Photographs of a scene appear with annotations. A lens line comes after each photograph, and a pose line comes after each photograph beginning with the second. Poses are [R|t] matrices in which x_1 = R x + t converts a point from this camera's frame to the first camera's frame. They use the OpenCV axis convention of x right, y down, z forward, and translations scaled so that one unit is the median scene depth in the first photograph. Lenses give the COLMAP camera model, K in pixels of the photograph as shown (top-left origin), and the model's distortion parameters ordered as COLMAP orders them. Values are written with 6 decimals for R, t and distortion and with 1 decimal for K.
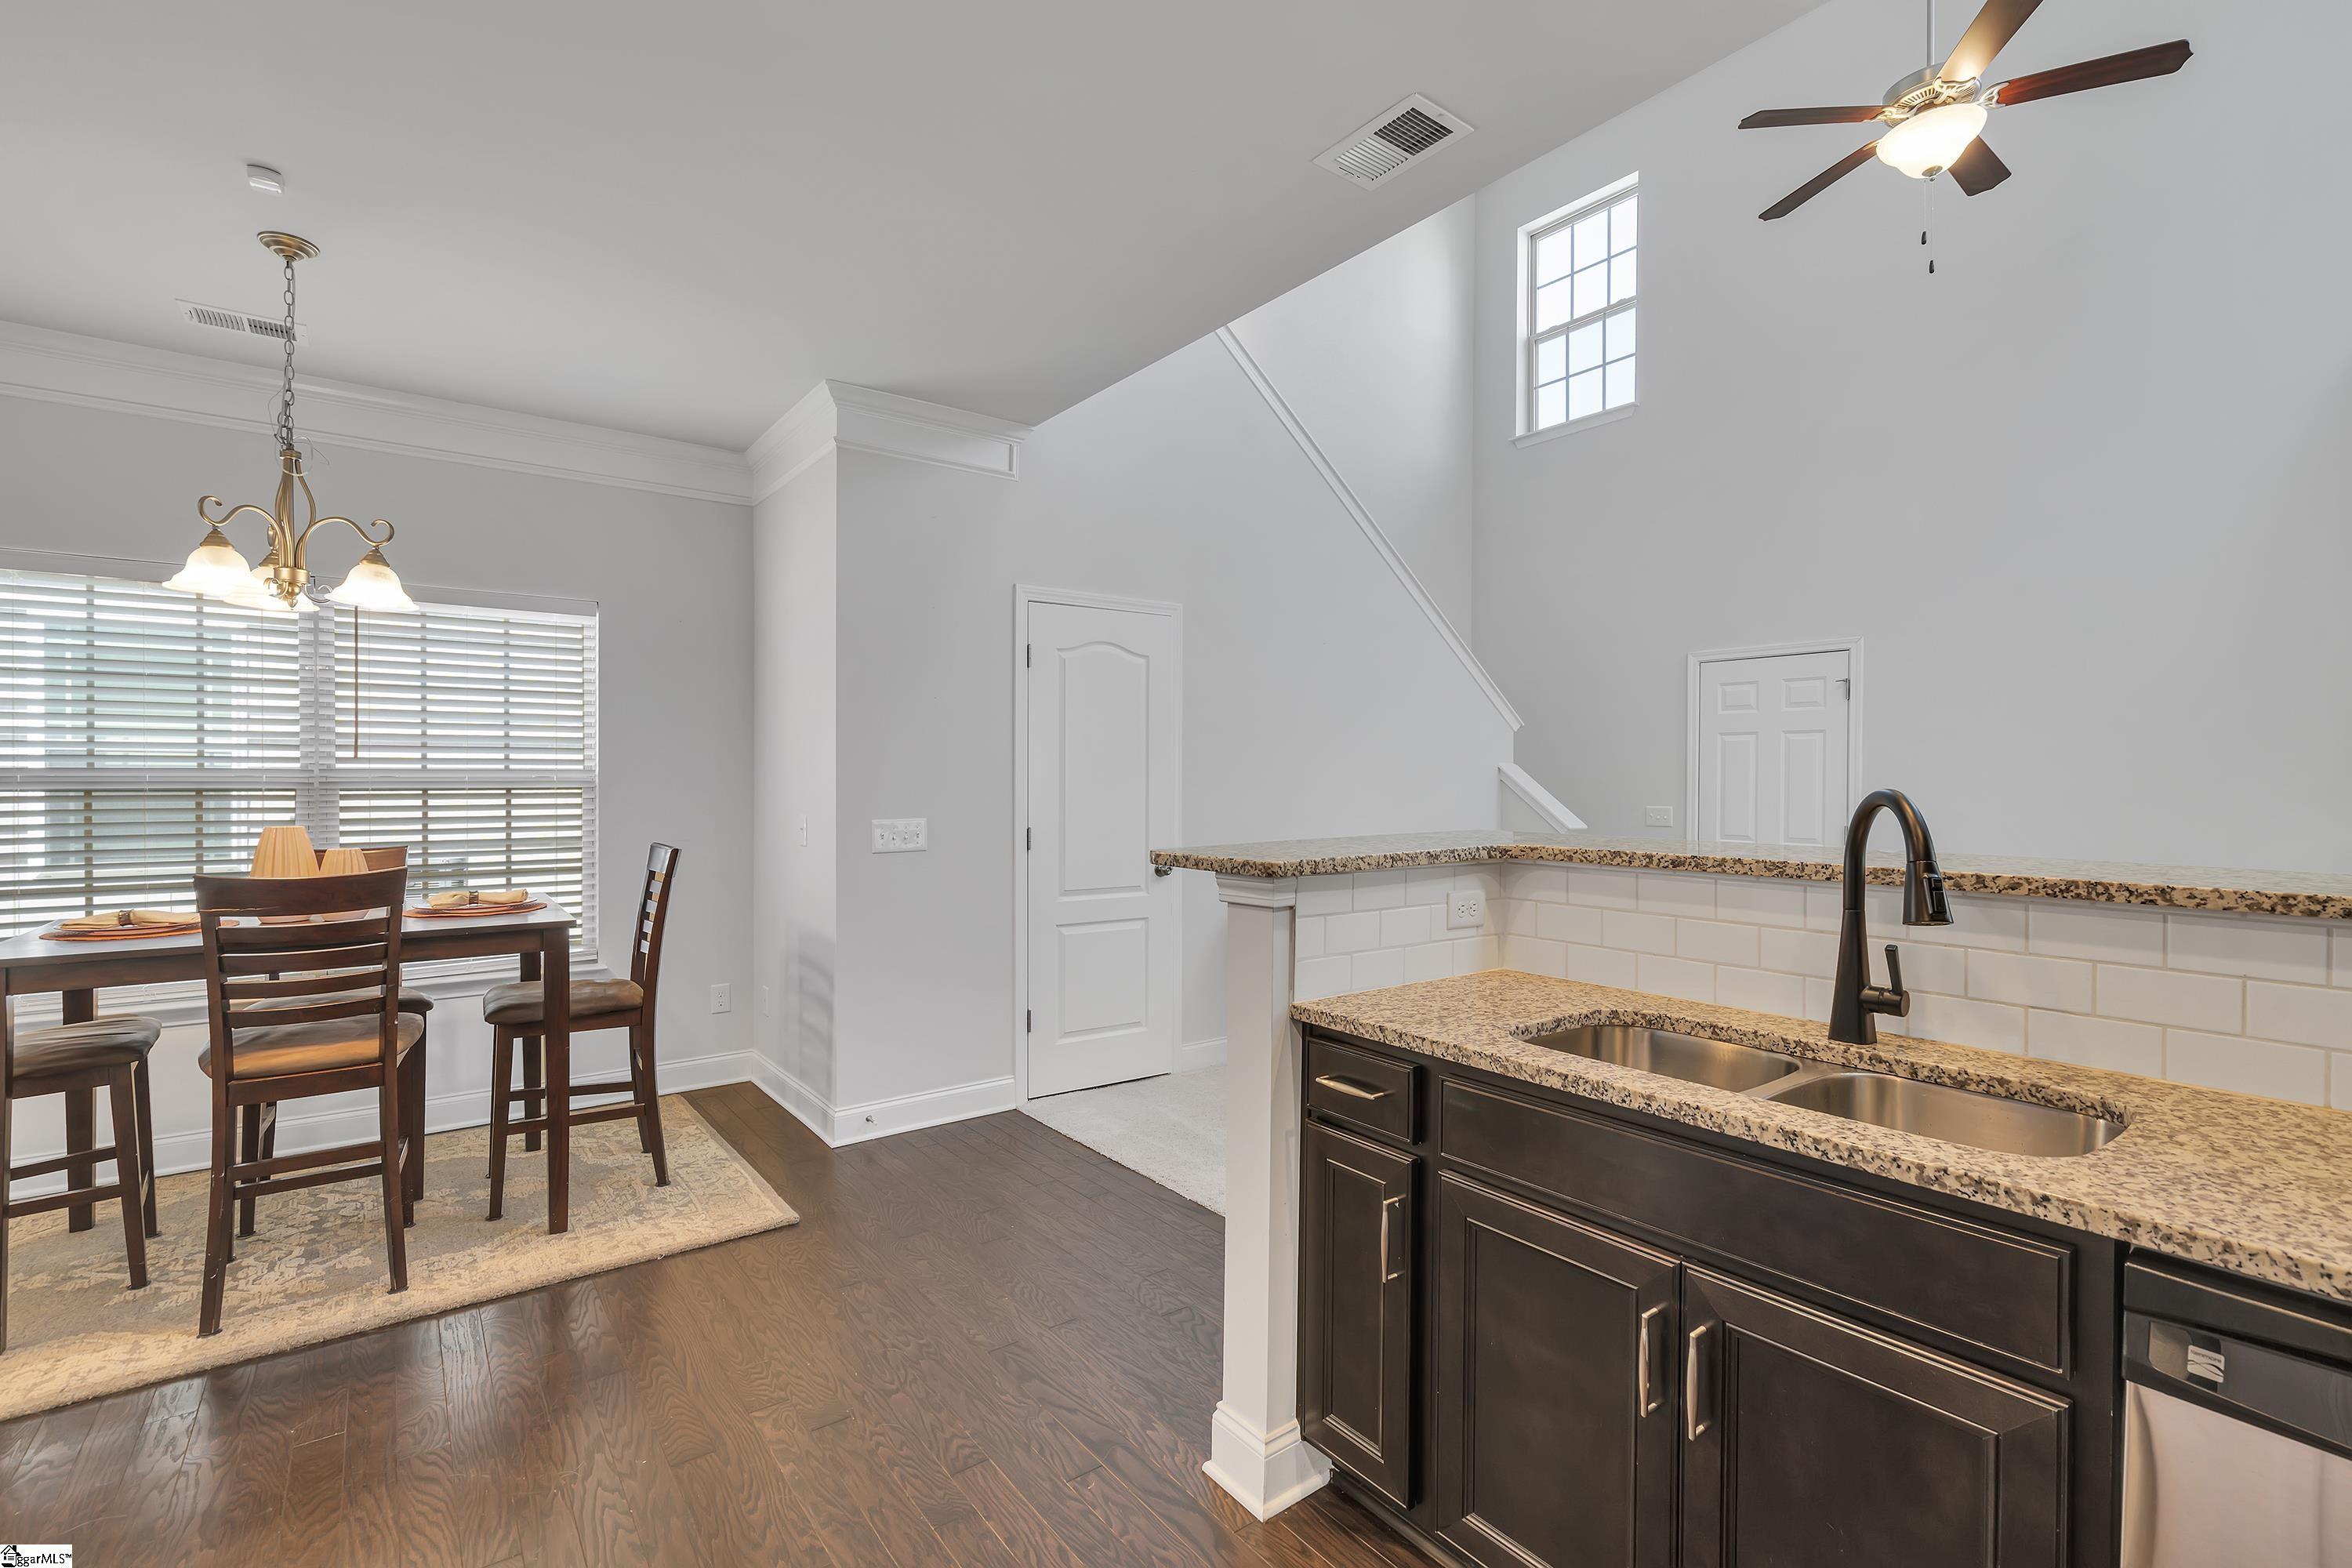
lens RADIAL K [[1048.9, 0, 1185.3], [0, 1048.9, 780.2], [0, 0, 1]] dist [-0.002486, 0.002085]
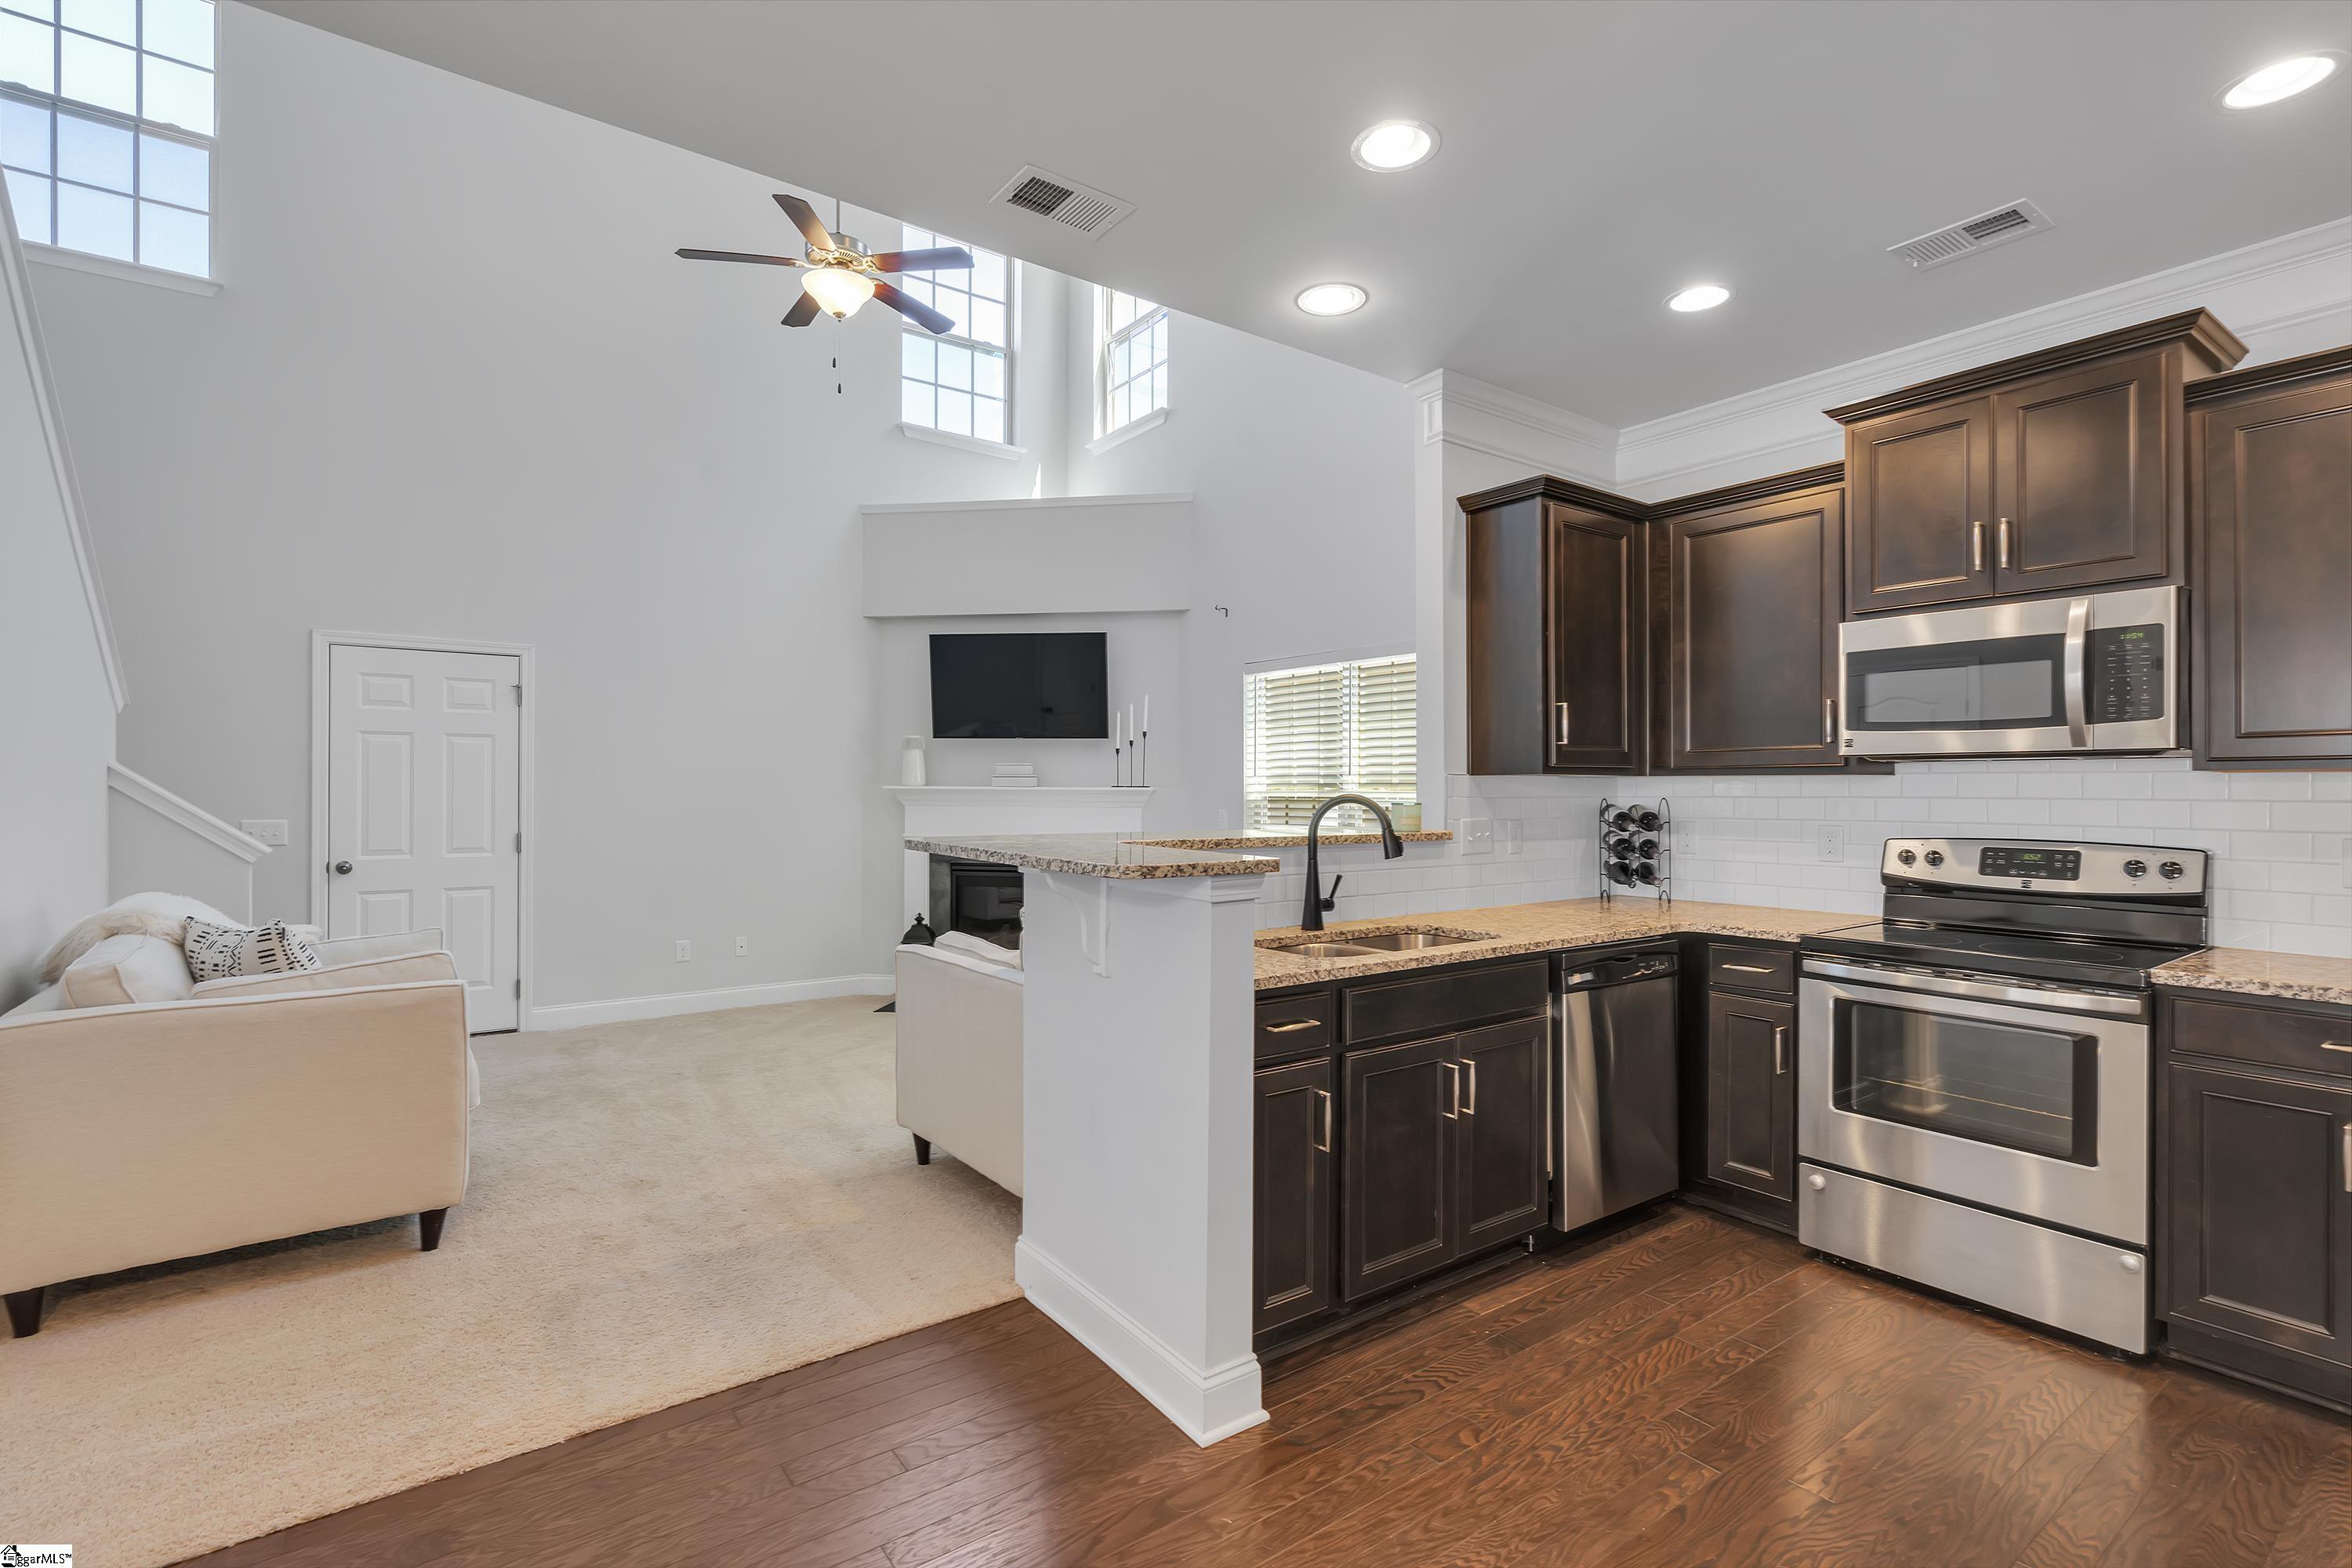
lens RADIAL K [[1048.9, 0, 1178.4], [0, 1048.9, 784.6], [0, 0, 1]] dist [-0.002486, 0.002085]
pose [[0.035170, 0.002051, 0.999379, -0.349670], [-0.002489, 0.999995, -0.001965, -0.001172], [-0.999378, -0.002418, 0.035175, 0.334702]]
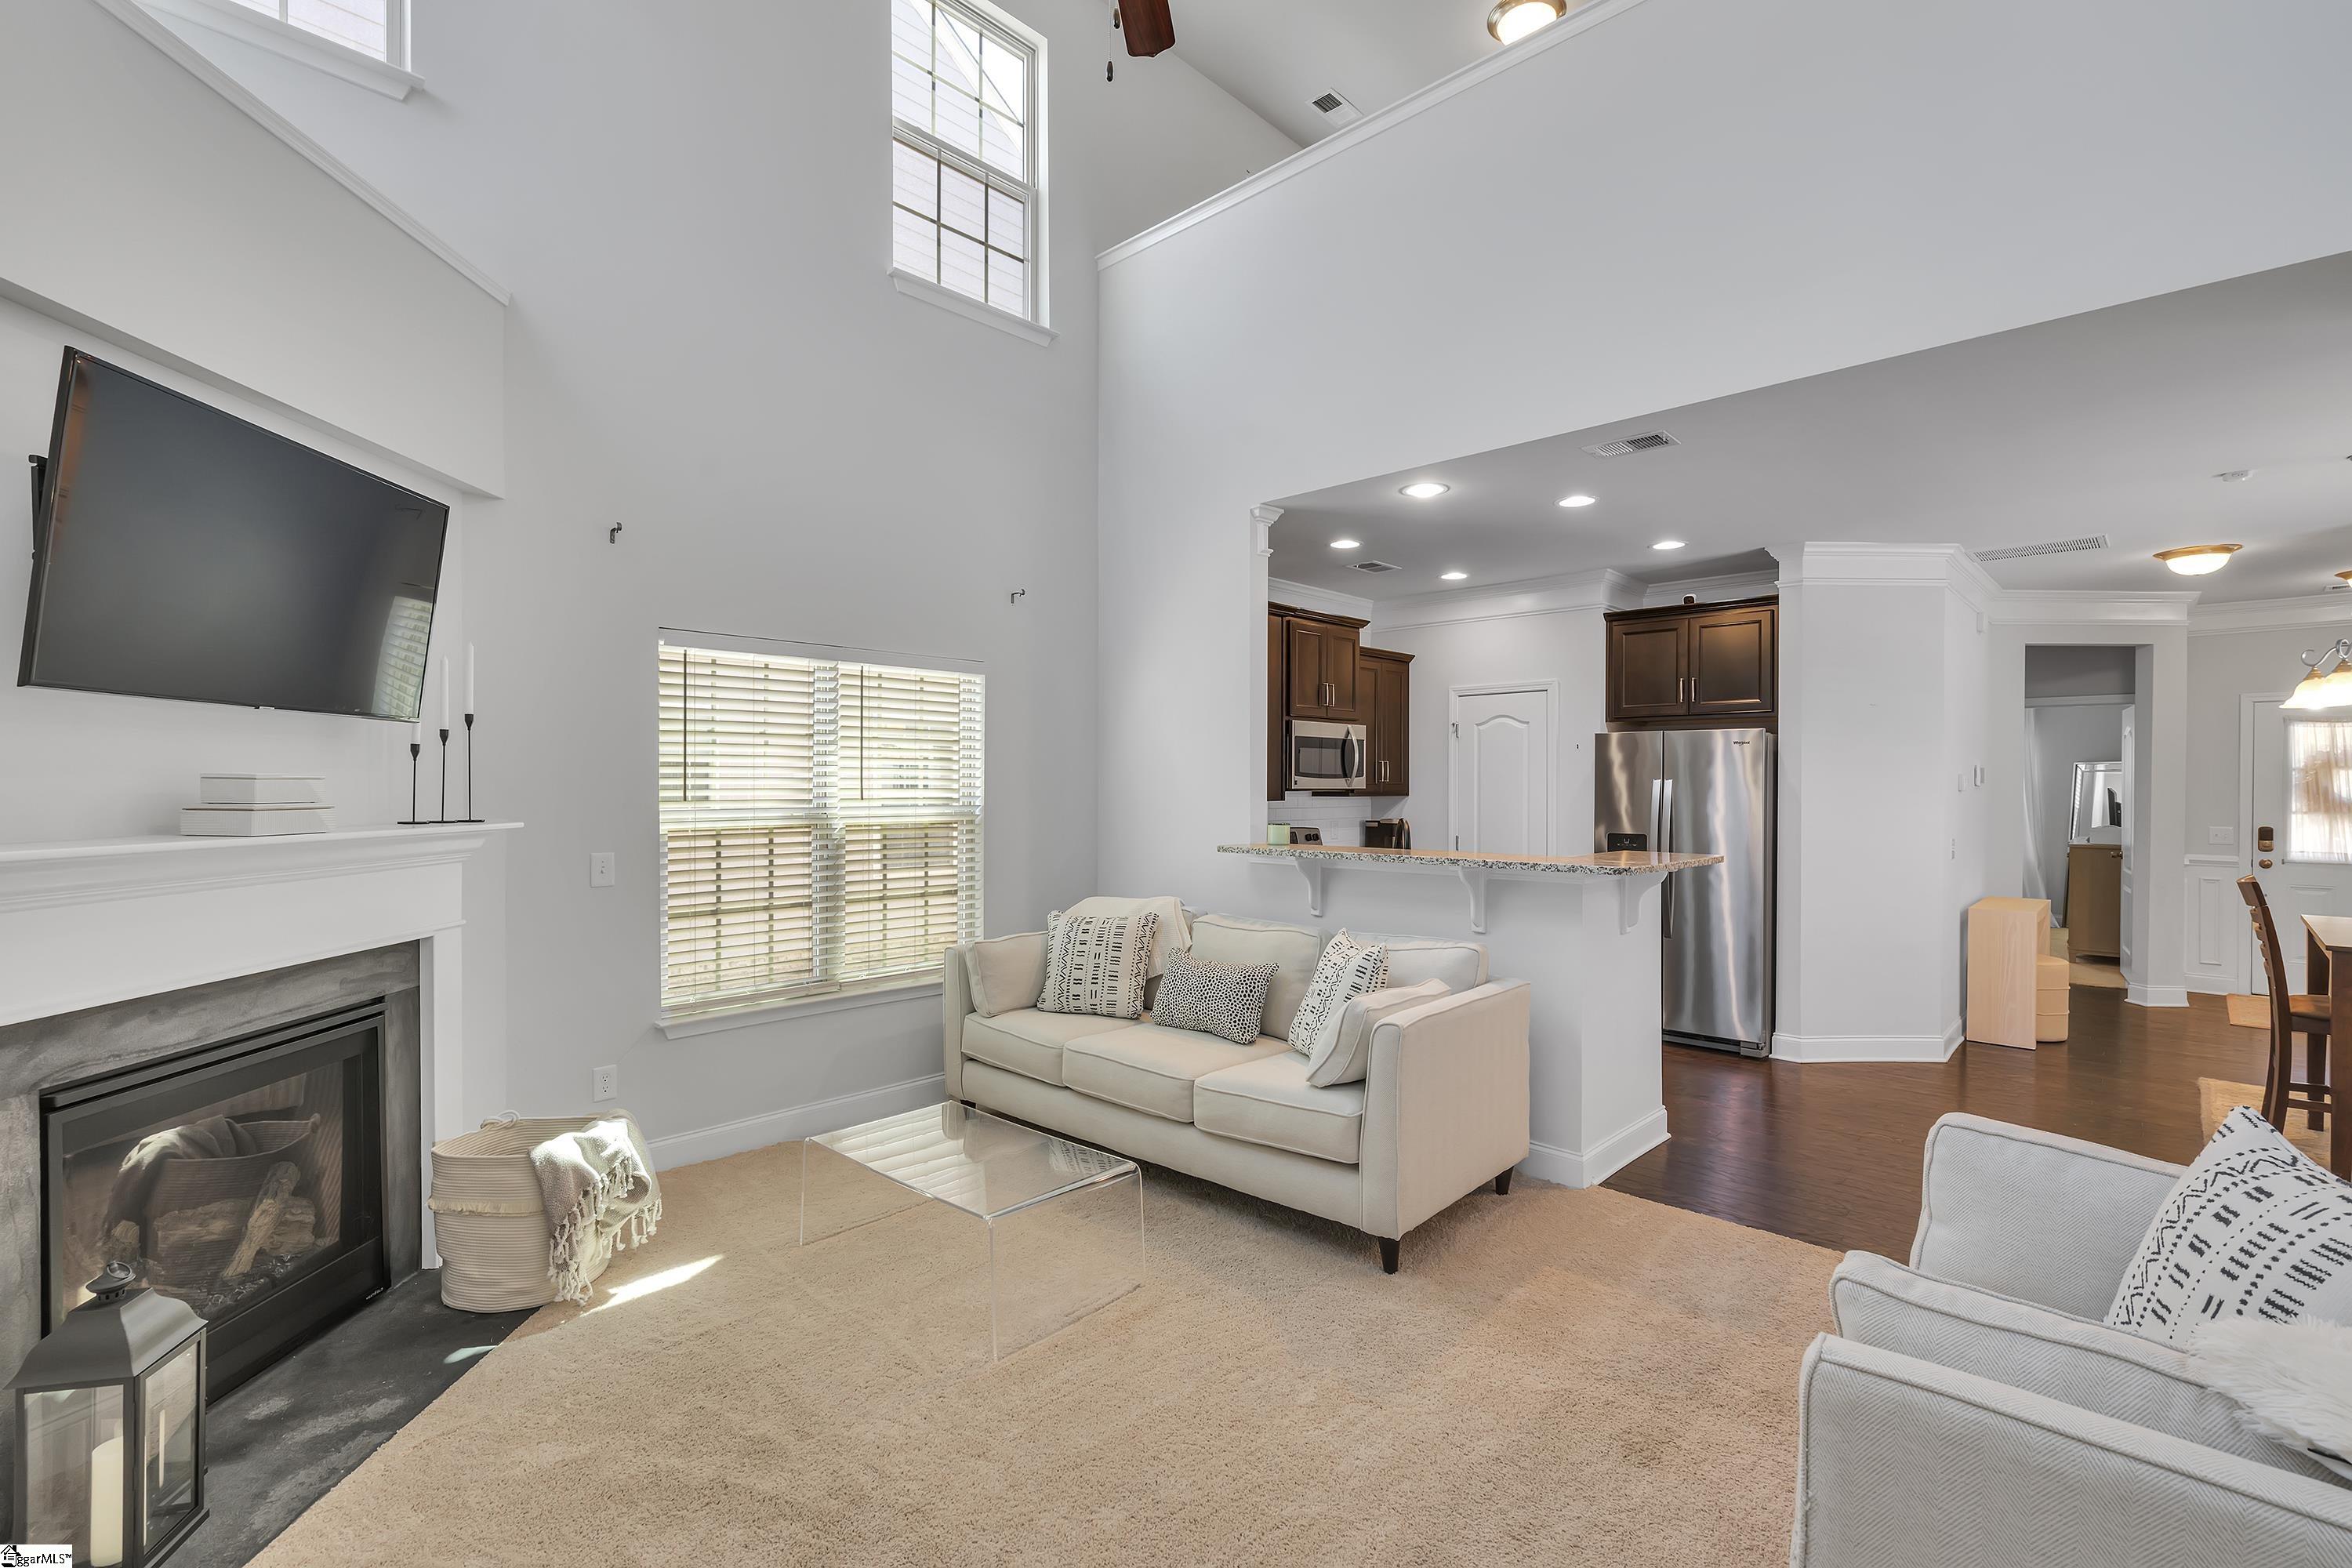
lens RADIAL K [[1048.9, 0, 1158.1], [0, 1048.9, 794.1], [0, 0, 1]] dist [-0.002486, 0.002085]
pose [[-0.992694, 0.001115, -0.120653, 0.481866], [0.000378, 0.999981, 0.006136, -0.020161], [0.120658, 0.006046, -0.992676, 1.044943]]
